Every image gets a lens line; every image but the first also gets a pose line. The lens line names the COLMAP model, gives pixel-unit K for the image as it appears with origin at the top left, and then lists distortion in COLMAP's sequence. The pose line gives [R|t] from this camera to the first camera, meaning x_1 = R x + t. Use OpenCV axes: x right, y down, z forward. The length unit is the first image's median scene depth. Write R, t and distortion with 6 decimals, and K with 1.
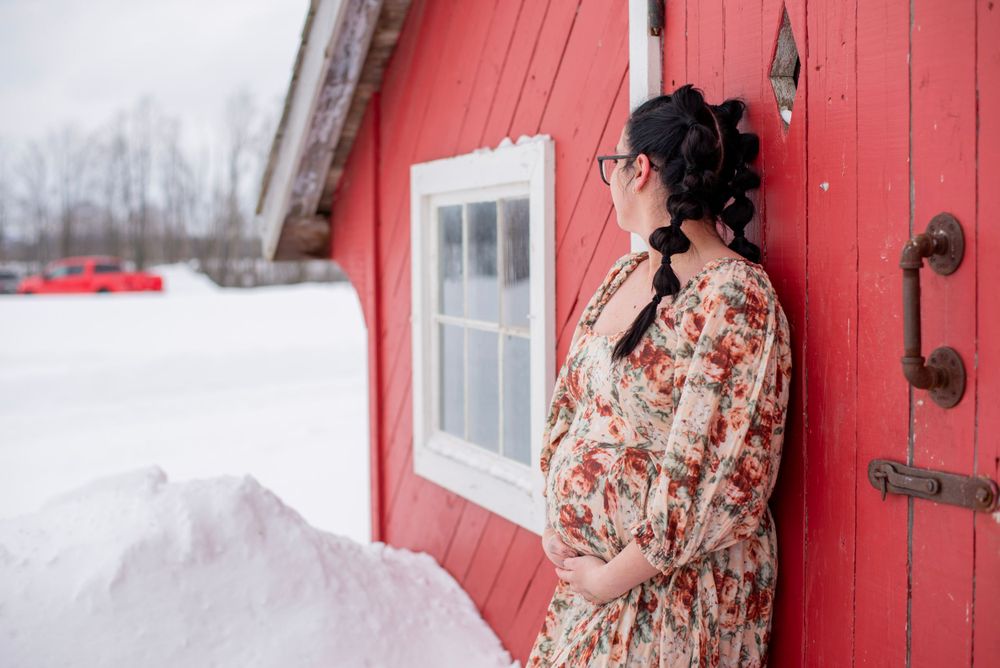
lens RADIAL K [[1449.6, 0, 501.6], [0, 1449.6, 320.4], [0, 0, 1]] dist [-0.120472, 0.136540]
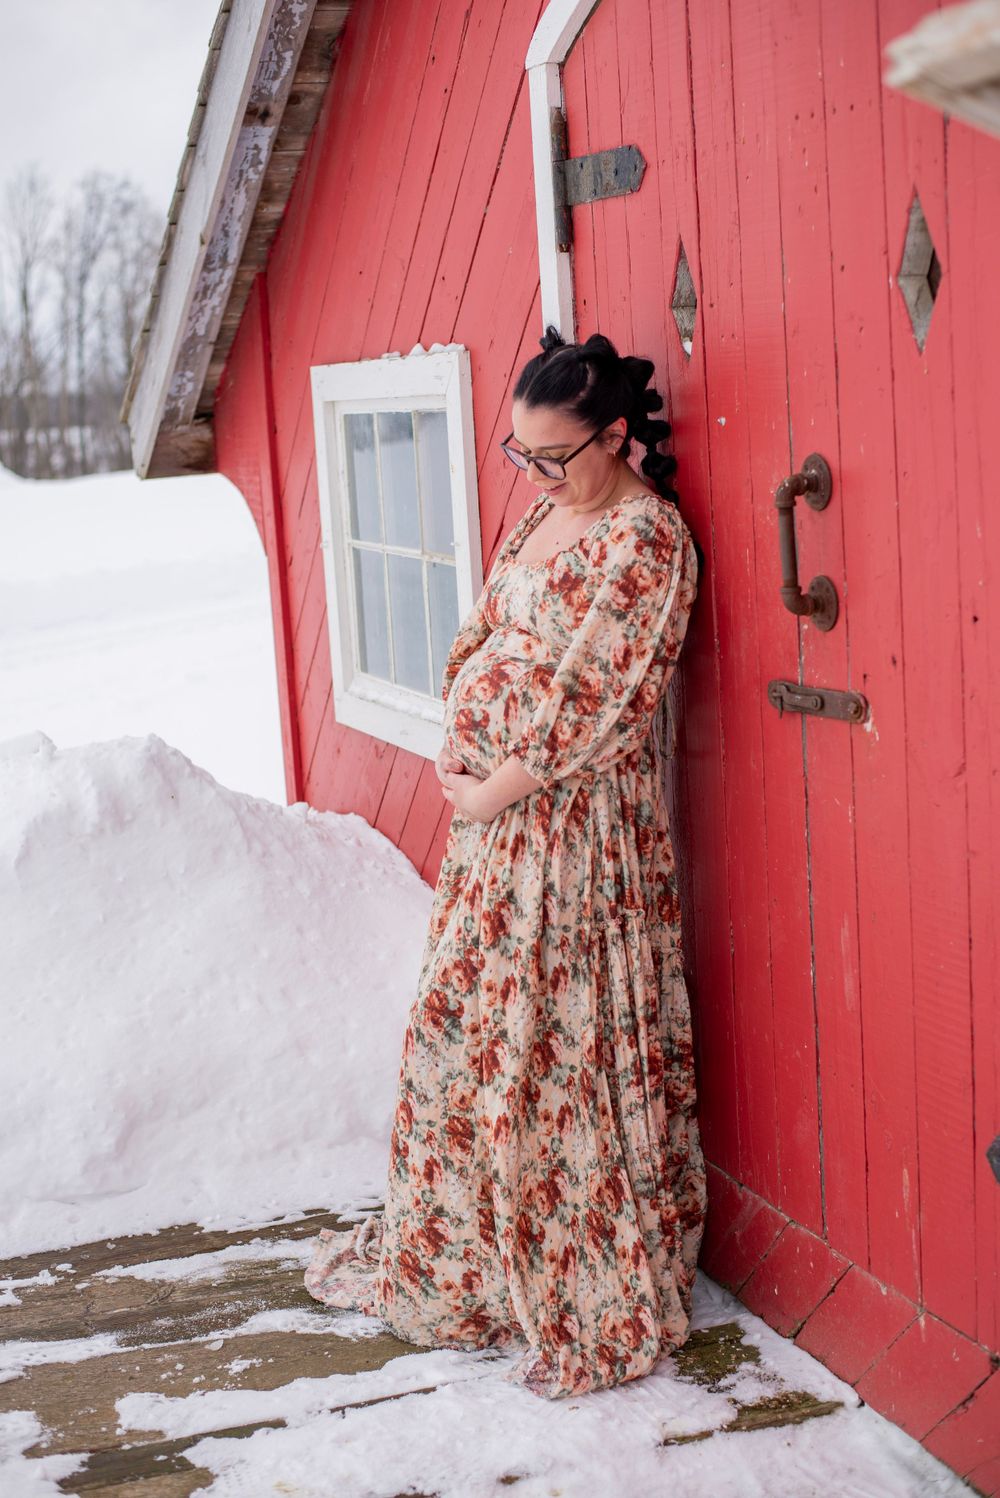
lens RADIAL K [[2171.5, 0, 500.0], [0, 2171.5, 749.0], [0, 0, 1]] dist [-0.120472, 0.136540]
pose [[0.998171, -0.056577, 0.021324, 0.017343], [0.053695, 0.991621, 0.117489, -0.048295], [-0.027793, -0.116129, 0.992845, -0.544429]]
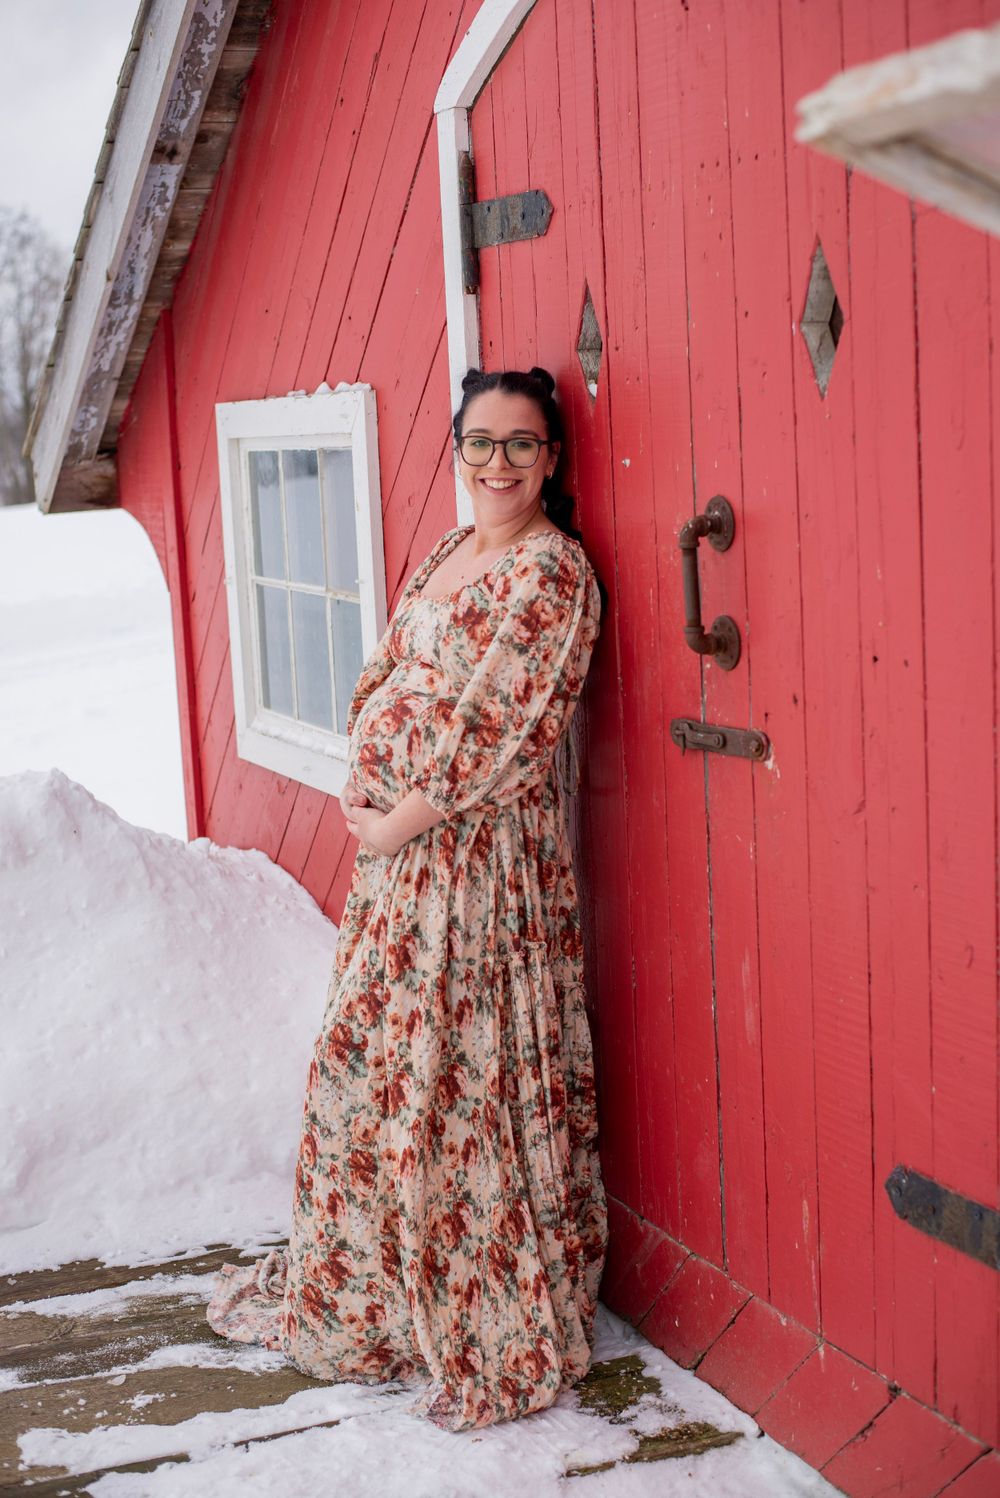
lens RADIAL K [[2171.5, 0, 500.0], [0, 2171.5, 749.0], [0, 0, 1]] dist [-0.120472, 0.136540]
pose [[0.996222, -0.050944, 0.070326, 0.009805], [0.043575, 0.993767, 0.102609, -0.049209], [-0.075115, -0.099157, 0.992233, -0.558345]]
